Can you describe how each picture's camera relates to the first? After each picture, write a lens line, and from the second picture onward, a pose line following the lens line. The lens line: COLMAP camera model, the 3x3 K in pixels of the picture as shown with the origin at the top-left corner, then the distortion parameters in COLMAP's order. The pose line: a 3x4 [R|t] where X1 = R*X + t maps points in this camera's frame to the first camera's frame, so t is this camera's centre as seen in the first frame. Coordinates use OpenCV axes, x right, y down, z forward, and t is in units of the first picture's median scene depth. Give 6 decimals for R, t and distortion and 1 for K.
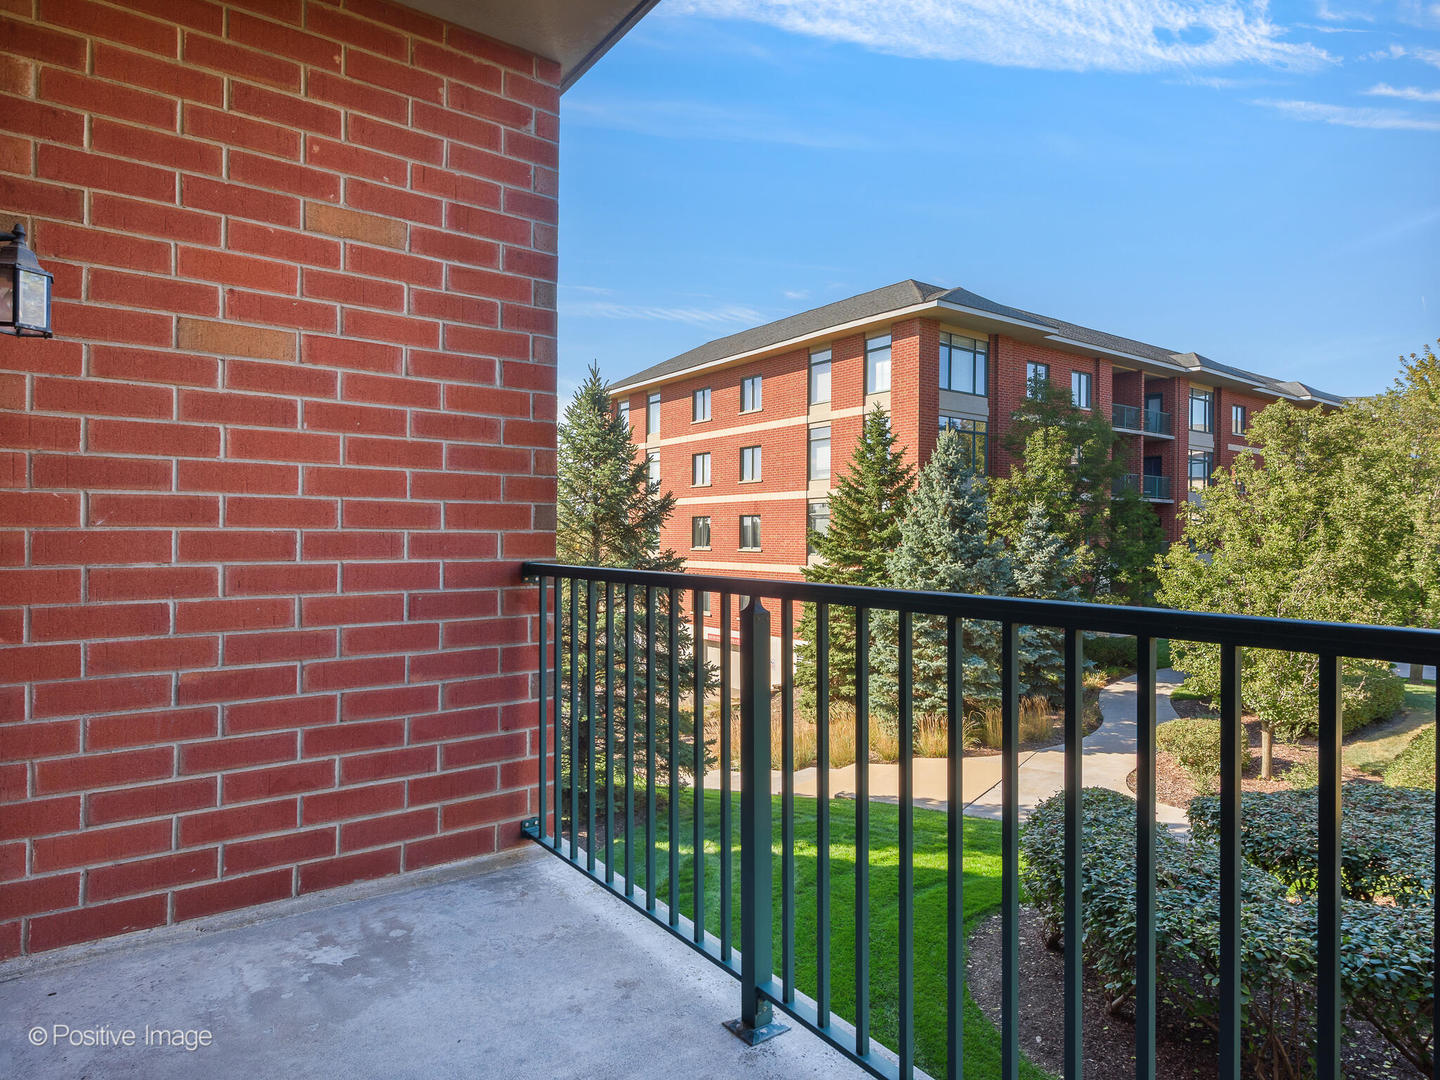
lens RADIAL K [[831.7, 0, 720.0], [0, 831.7, 540.0], [0, 0, 1]] dist [-0.001833, -0.000874]
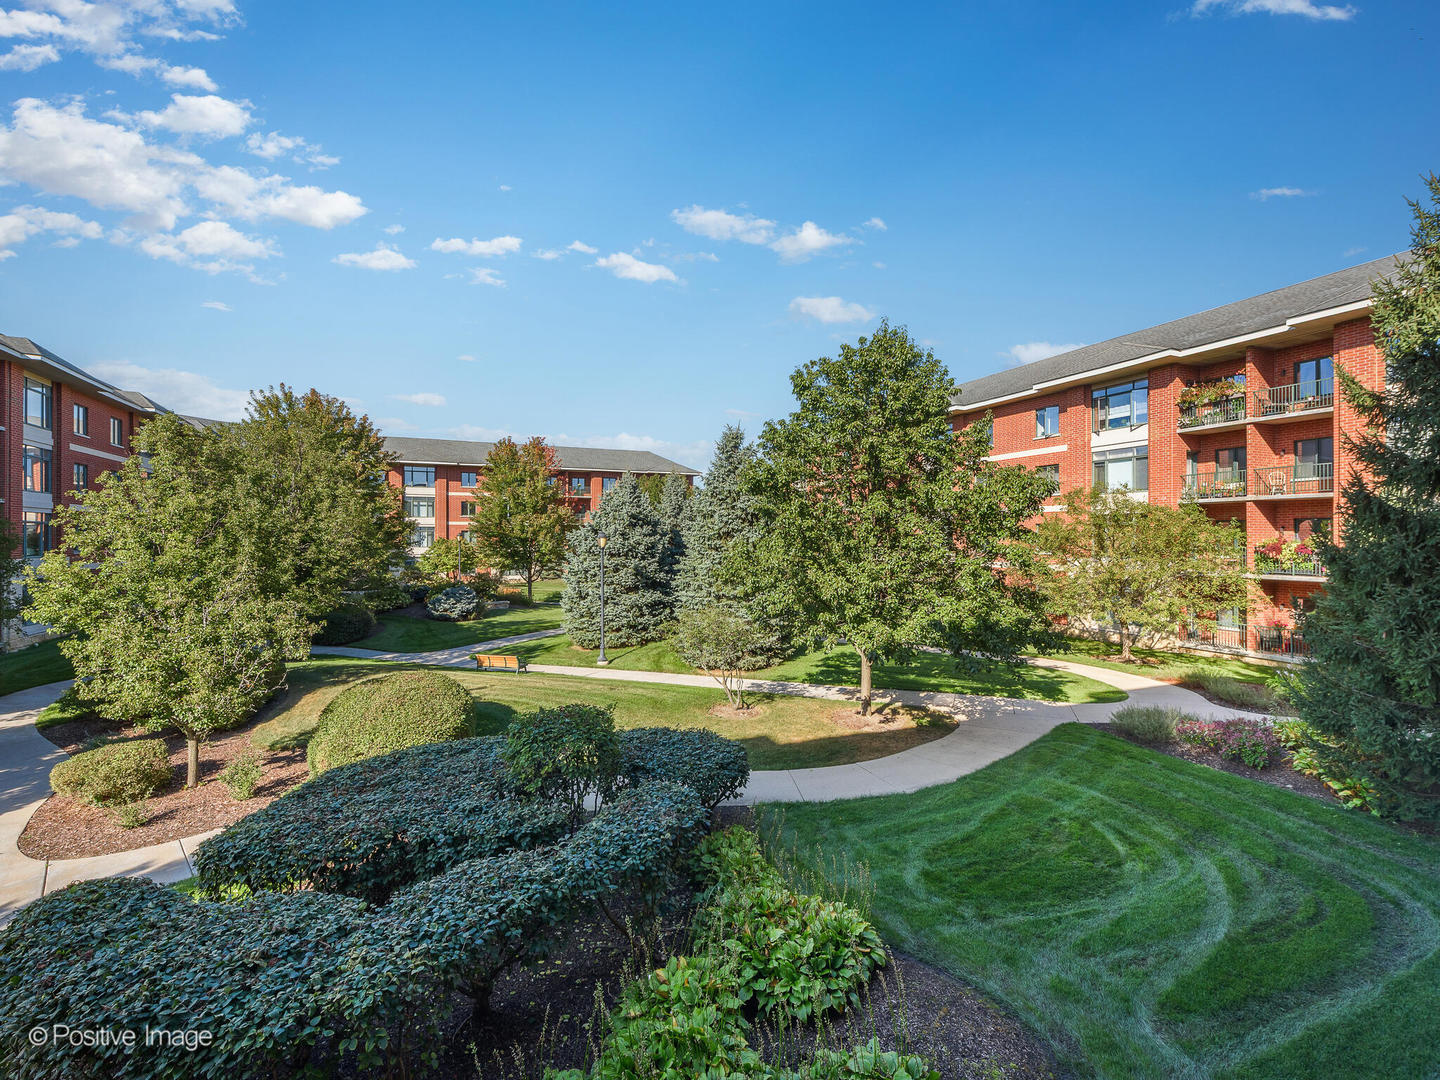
lens RADIAL K [[700.2, 0, 720.0], [0, 700.2, 540.0], [0, 0, 1]] dist [0.001803, 0.000326]
pose [[0.216857, -0.009364, 0.976159, -0.030277], [0.002653, 0.999956, 0.009003, -0.016506], [-0.976200, 0.000637, 0.216872, 0.159507]]
